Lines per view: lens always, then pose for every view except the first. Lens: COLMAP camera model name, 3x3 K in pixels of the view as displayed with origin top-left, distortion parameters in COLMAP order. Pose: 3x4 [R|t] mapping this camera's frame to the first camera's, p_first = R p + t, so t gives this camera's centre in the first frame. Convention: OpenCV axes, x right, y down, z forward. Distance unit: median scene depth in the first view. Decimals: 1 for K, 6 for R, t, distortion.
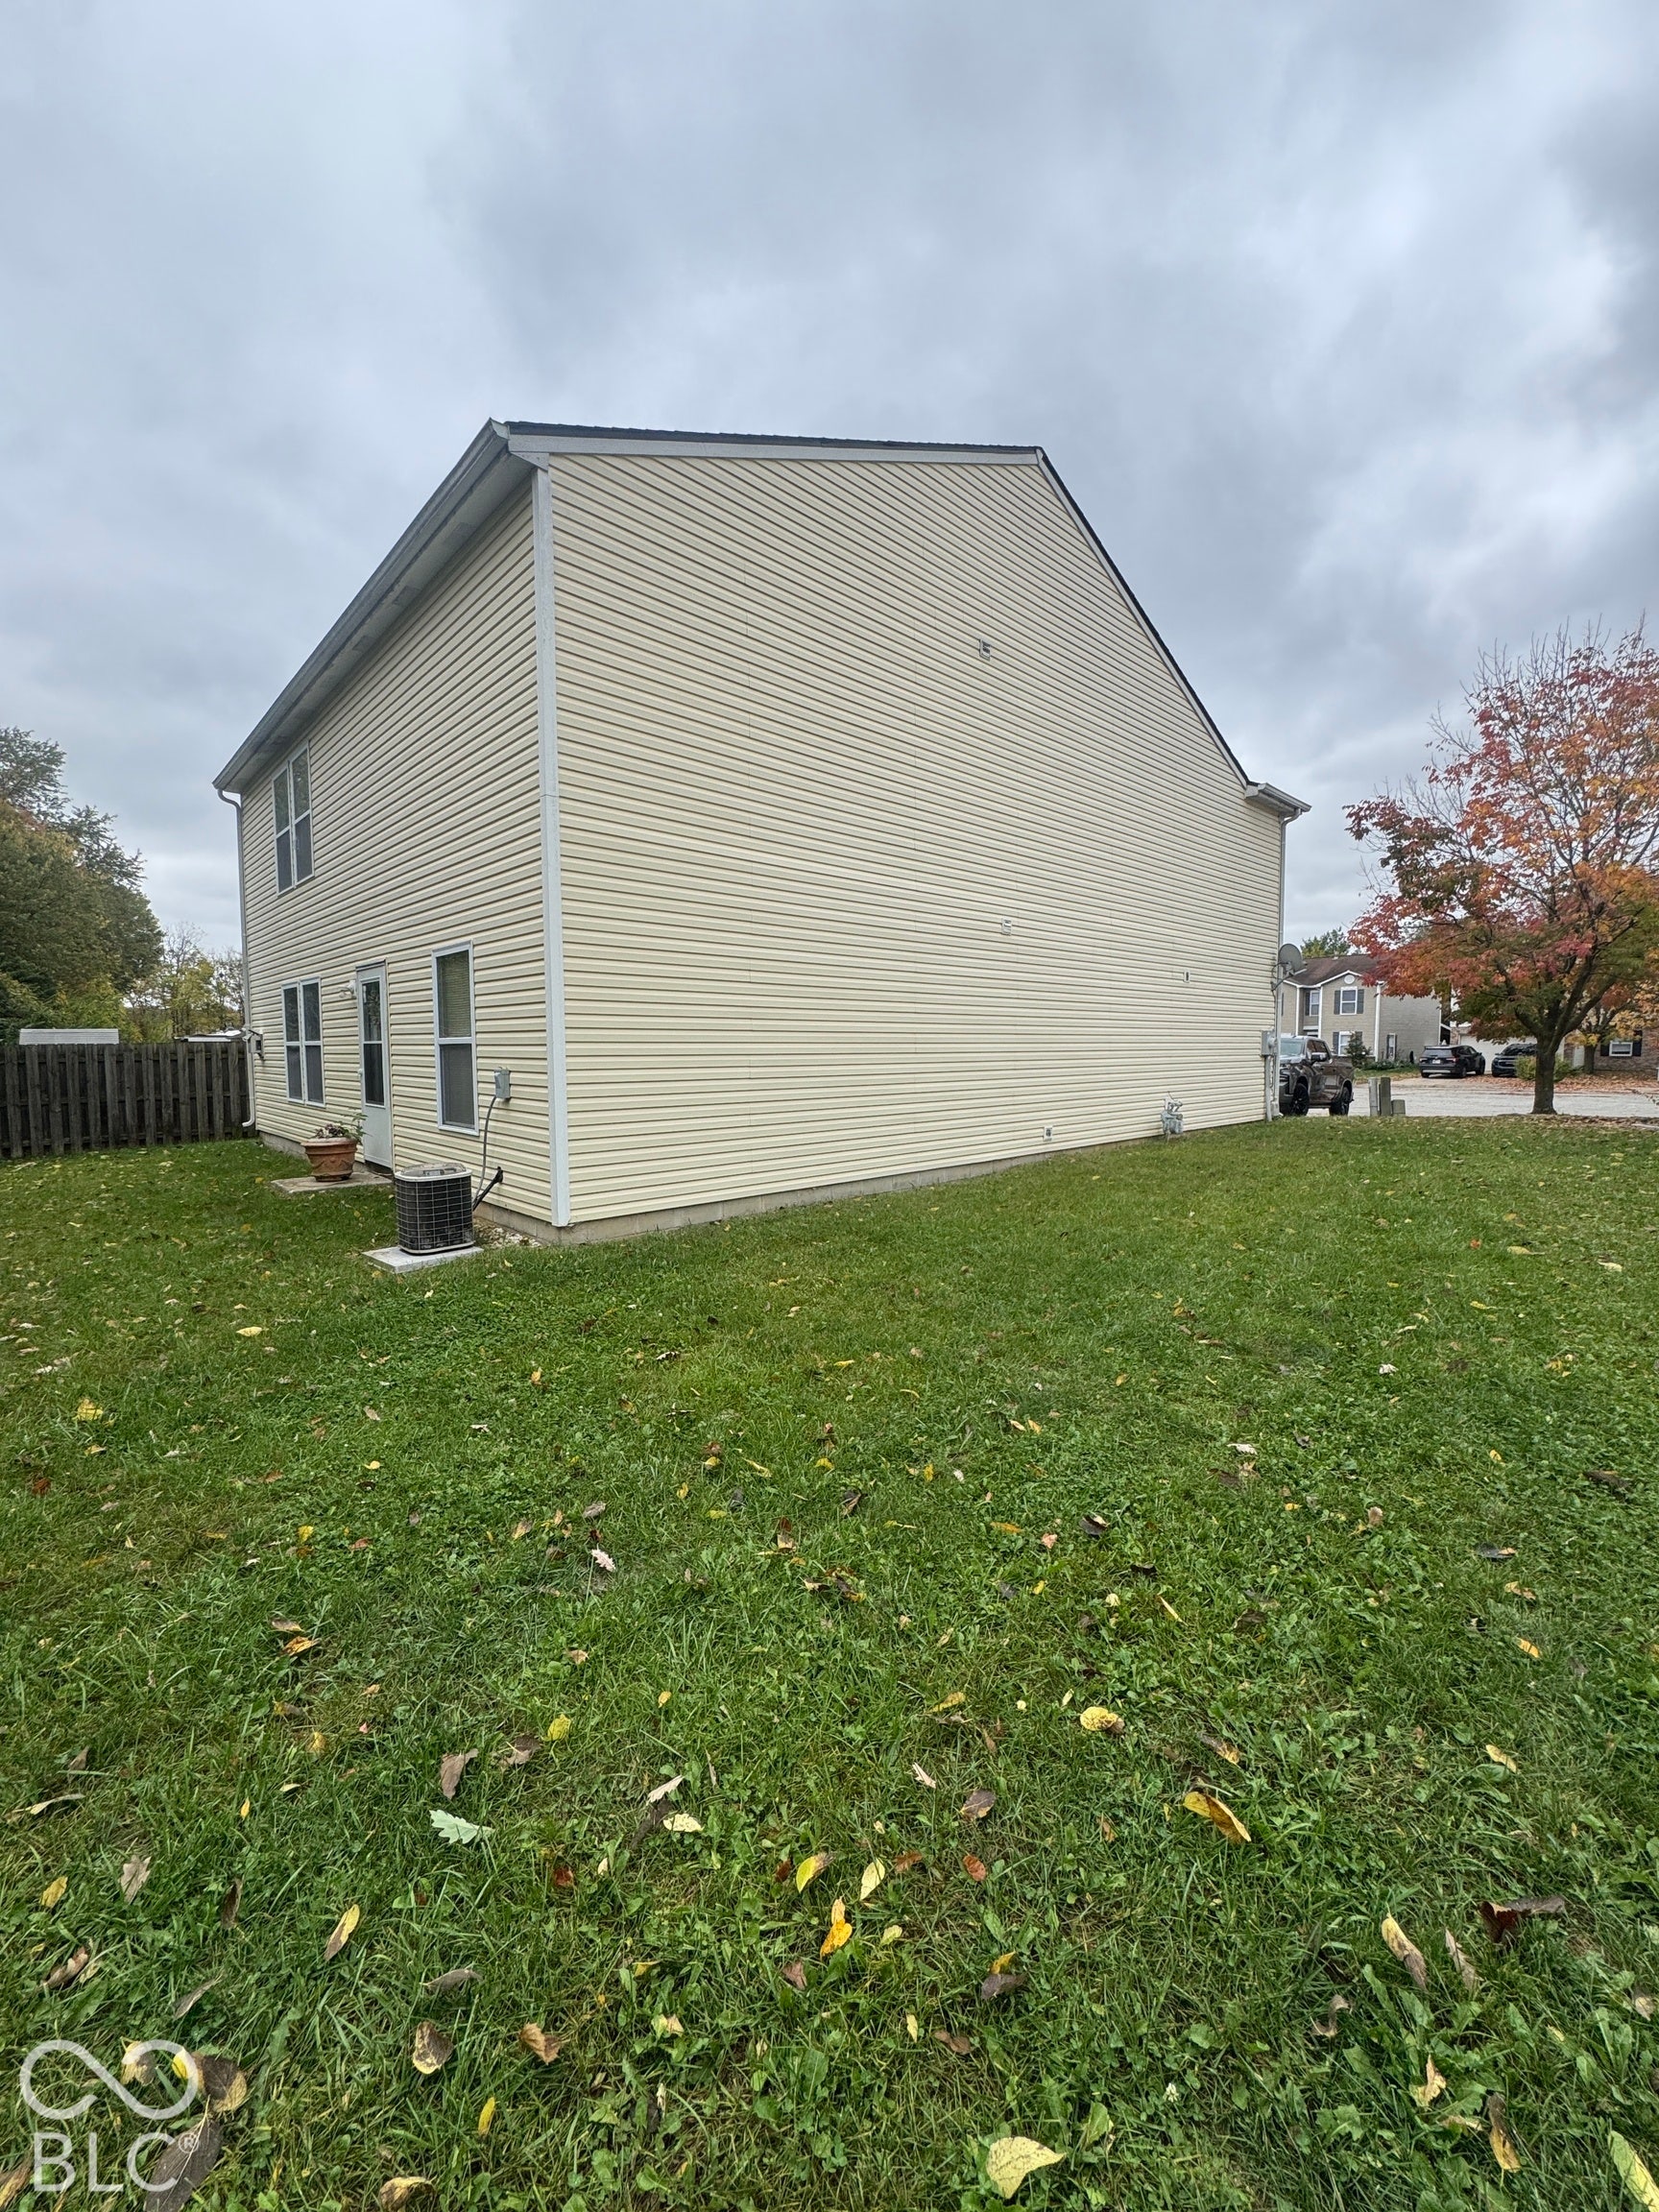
lens RADIAL K [[875.2, 0, 829.5], [0, 875.2, 1106.0], [0, 0, 1]] dist [0.018392, -0.000008]
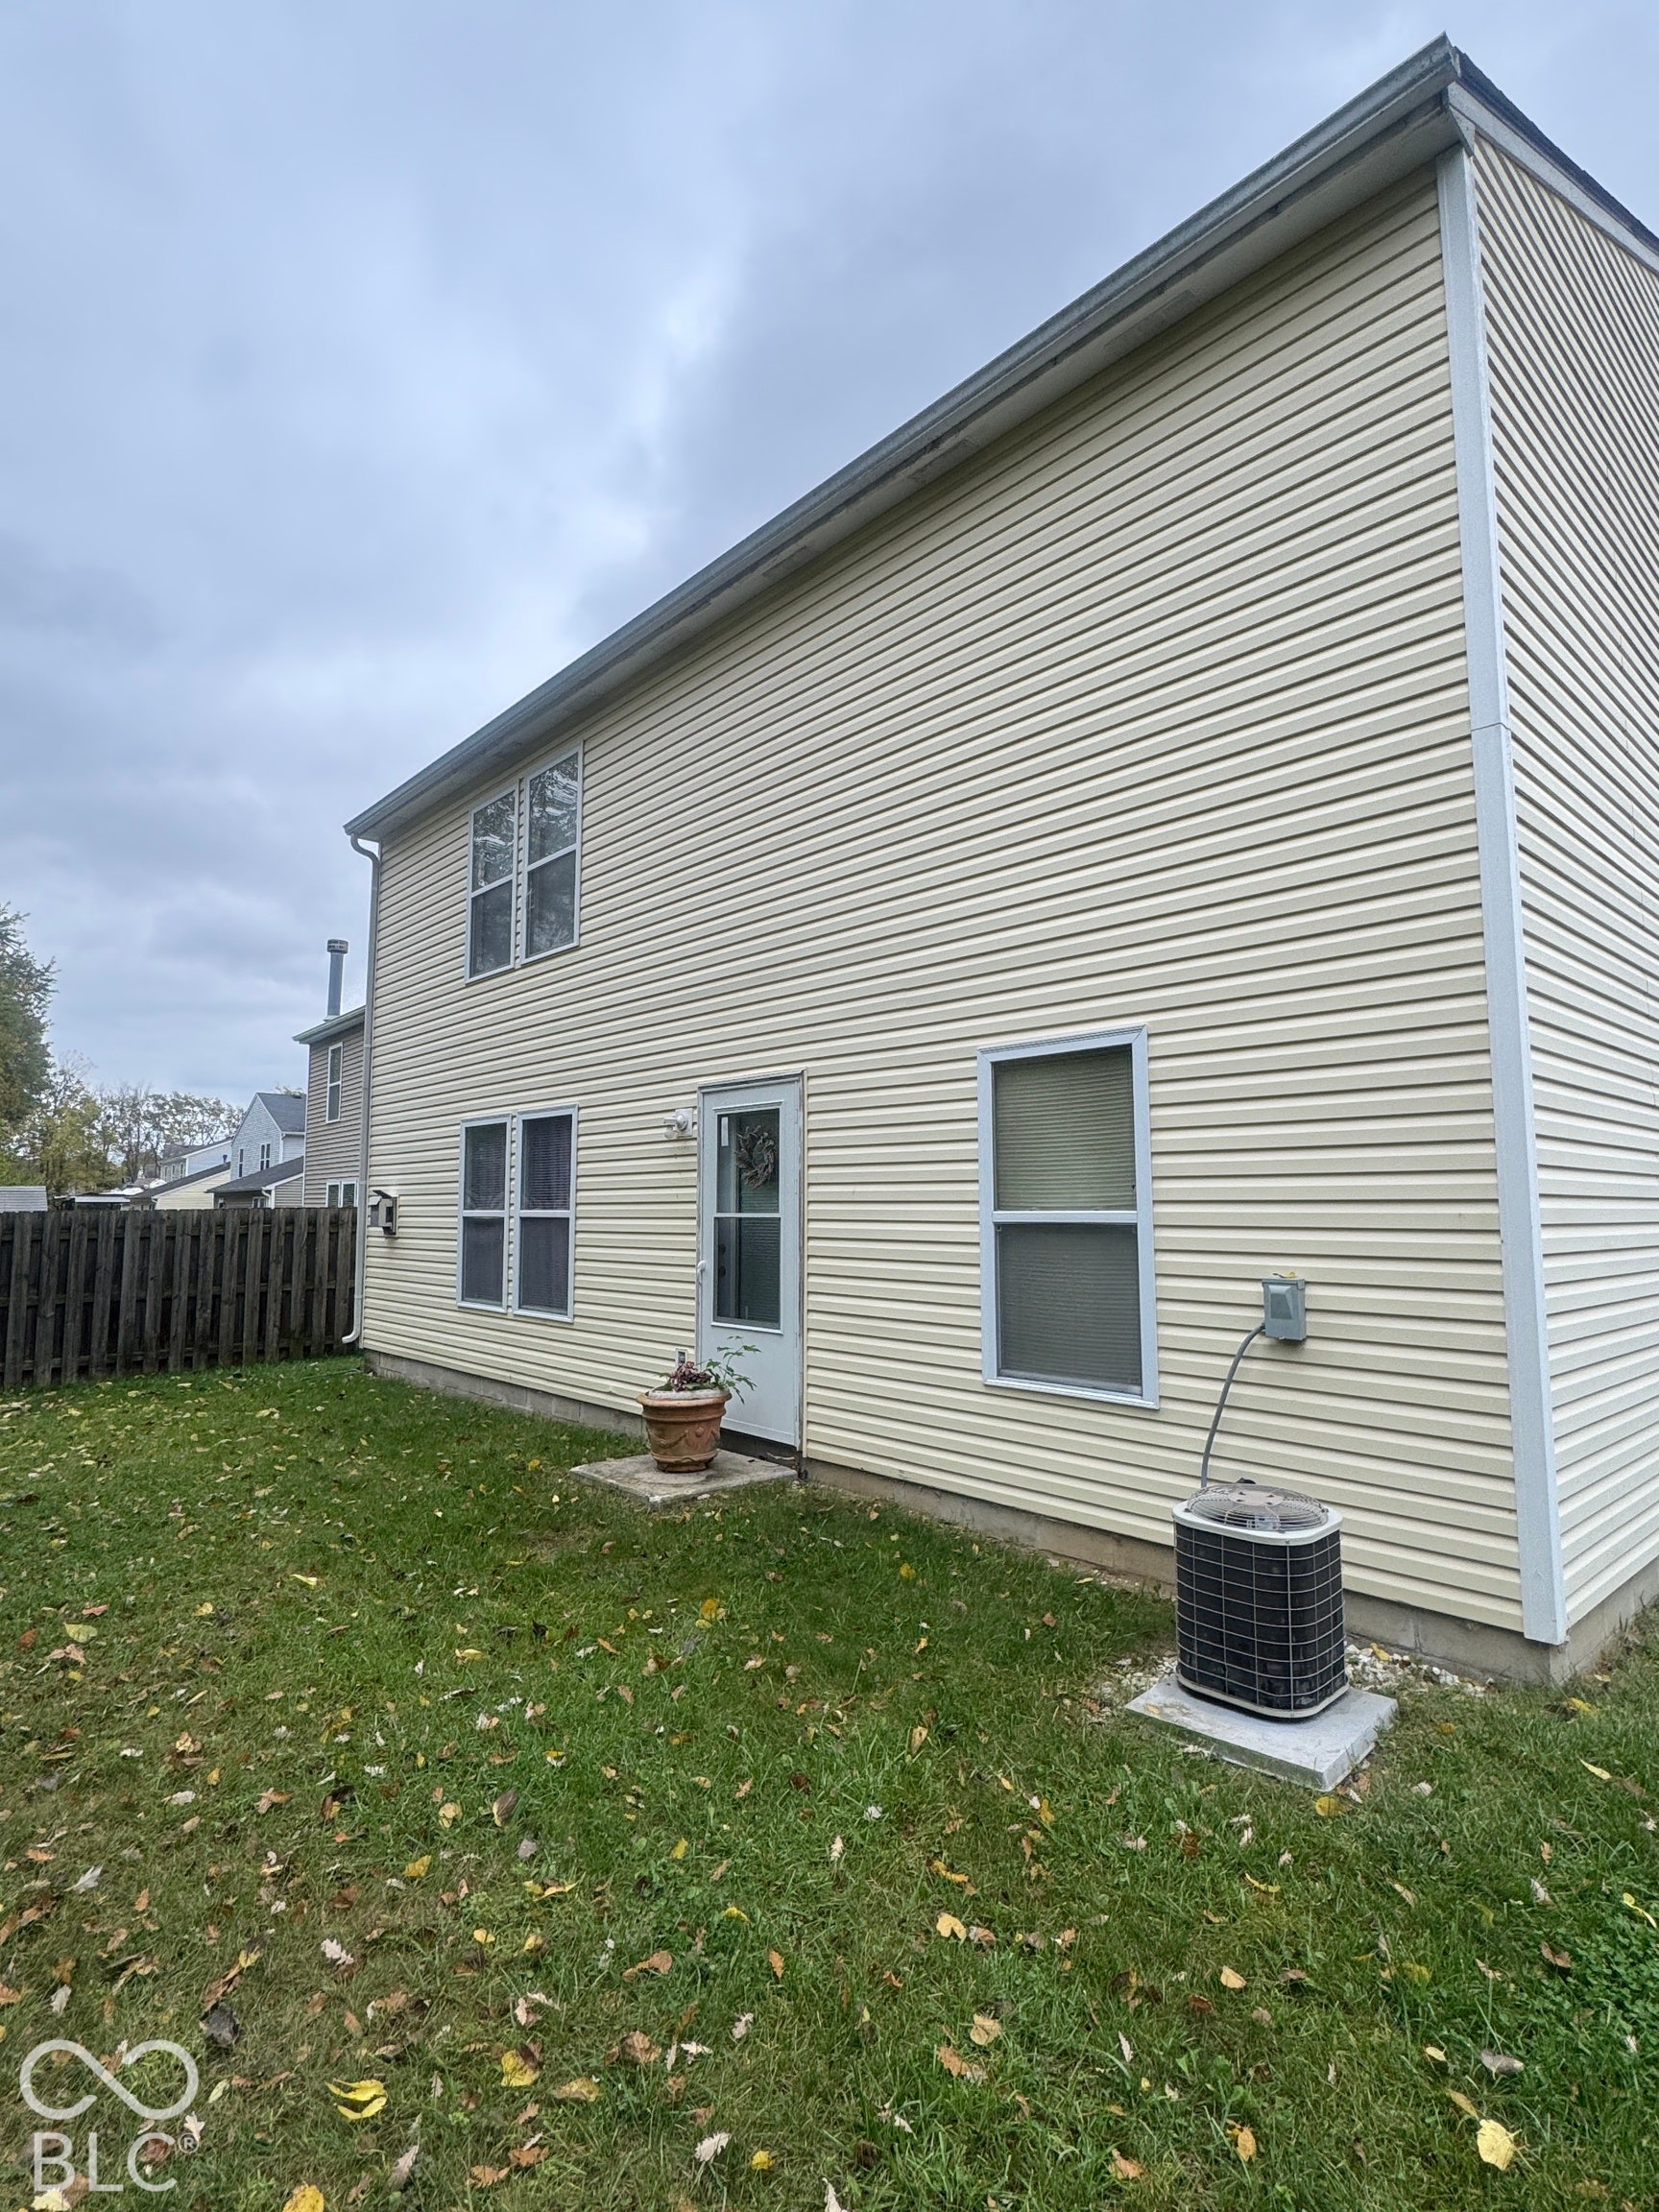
lens RADIAL K [[1119.3, 0, 829.5], [0, 1119.3, 1106.0], [0, 0, 1]] dist [0.011440, -0.000503]
pose [[0.999919, 0.003993, -0.012064, -0.302029], [-0.005872, 0.987093, -0.160042, -0.017503], [0.011269, 0.160100, 0.987036, 0.180808]]
